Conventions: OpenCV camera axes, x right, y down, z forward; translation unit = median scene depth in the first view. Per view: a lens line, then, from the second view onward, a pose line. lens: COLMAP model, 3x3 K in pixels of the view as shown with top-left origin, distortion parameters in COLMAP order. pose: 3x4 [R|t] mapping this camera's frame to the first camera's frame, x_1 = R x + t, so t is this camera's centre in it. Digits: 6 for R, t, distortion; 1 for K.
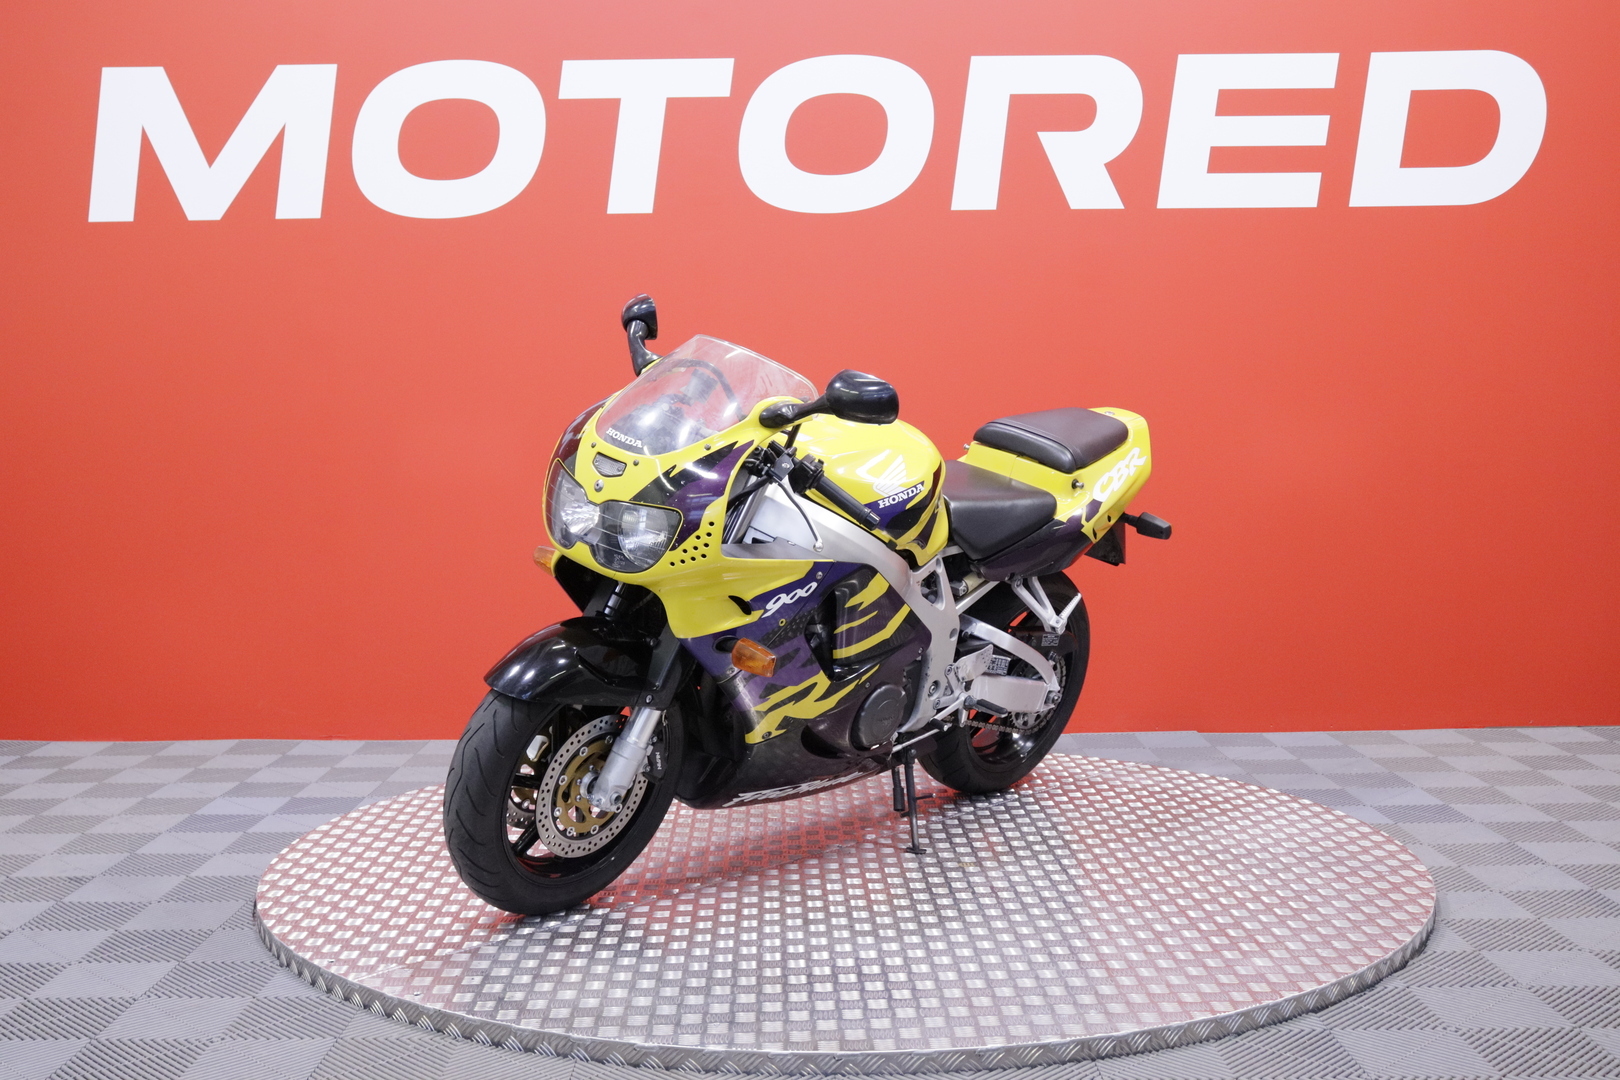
lens RADIAL K [[1812.3, 0, 810.0], [0, 1812.3, 540.0], [0, 0, 1]] dist [-0.150163, -0.006411]
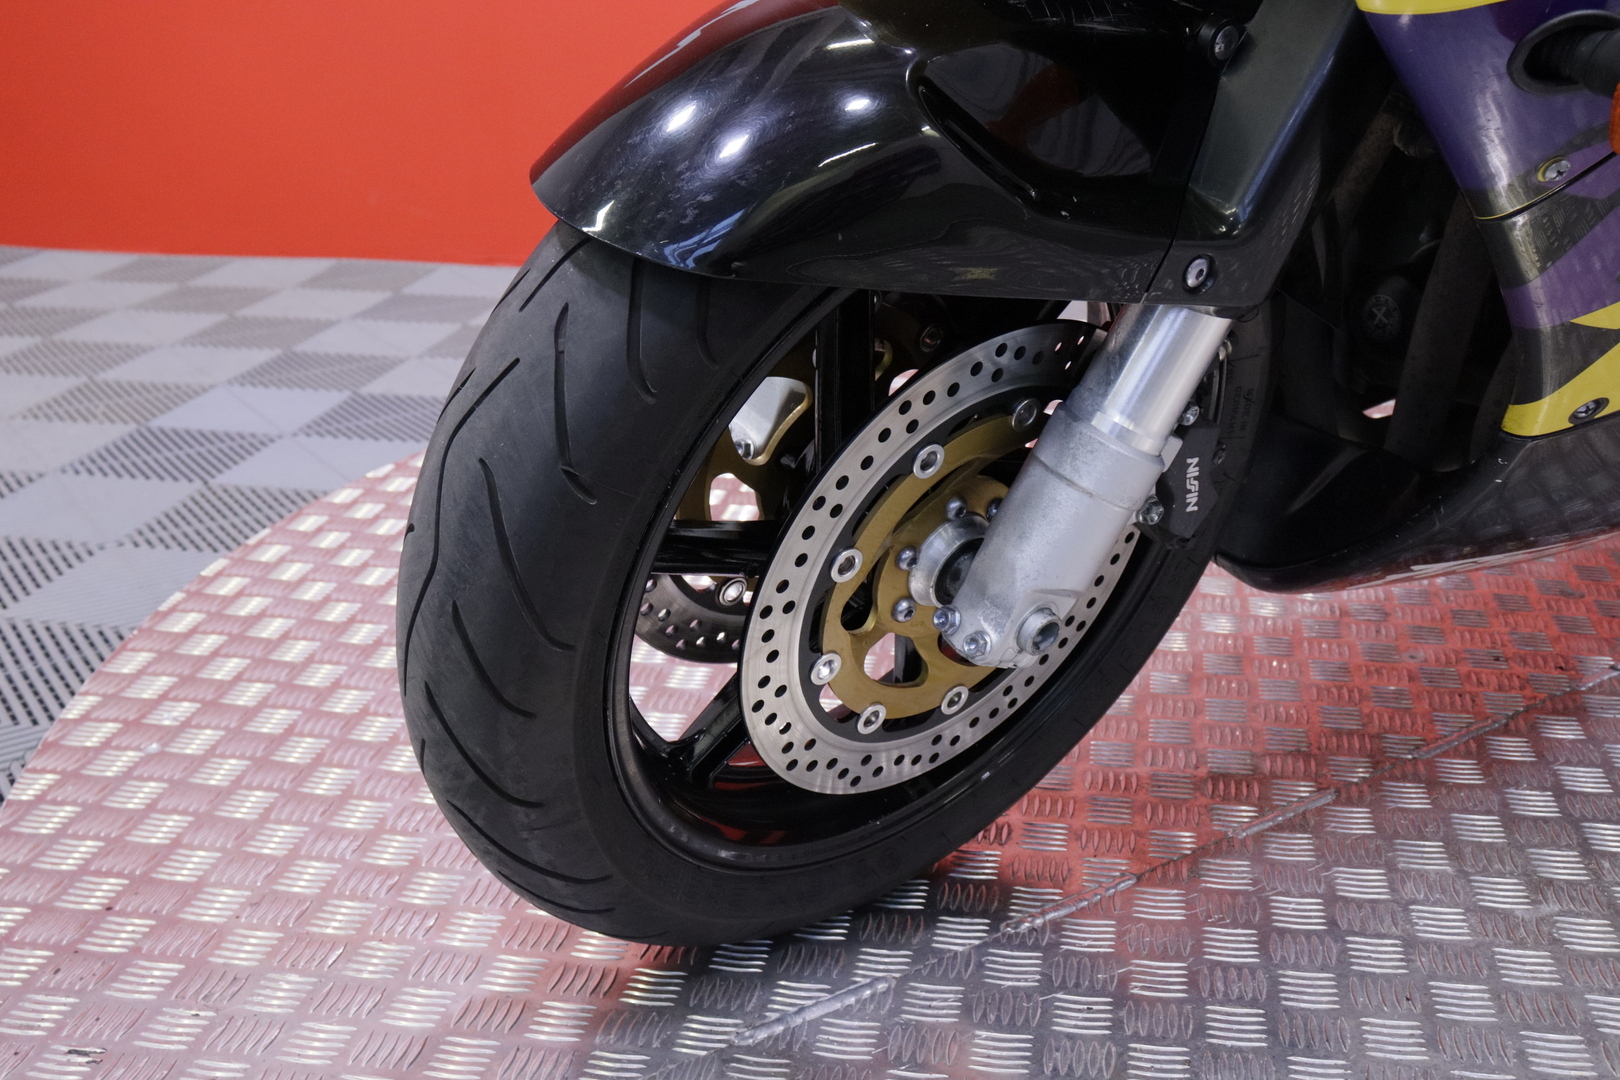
lens RADIAL K [[1869.9, 0, 810.0], [0, 1869.9, 540.0], [0, 0, 1]] dist [0.005836, 0.011853]
pose [[0.981110, 0.072902, -0.179187, -0.091545], [-0.022238, 0.962636, 0.269884, 0.054087], [0.192167, -0.260801, 0.946073, 0.726379]]
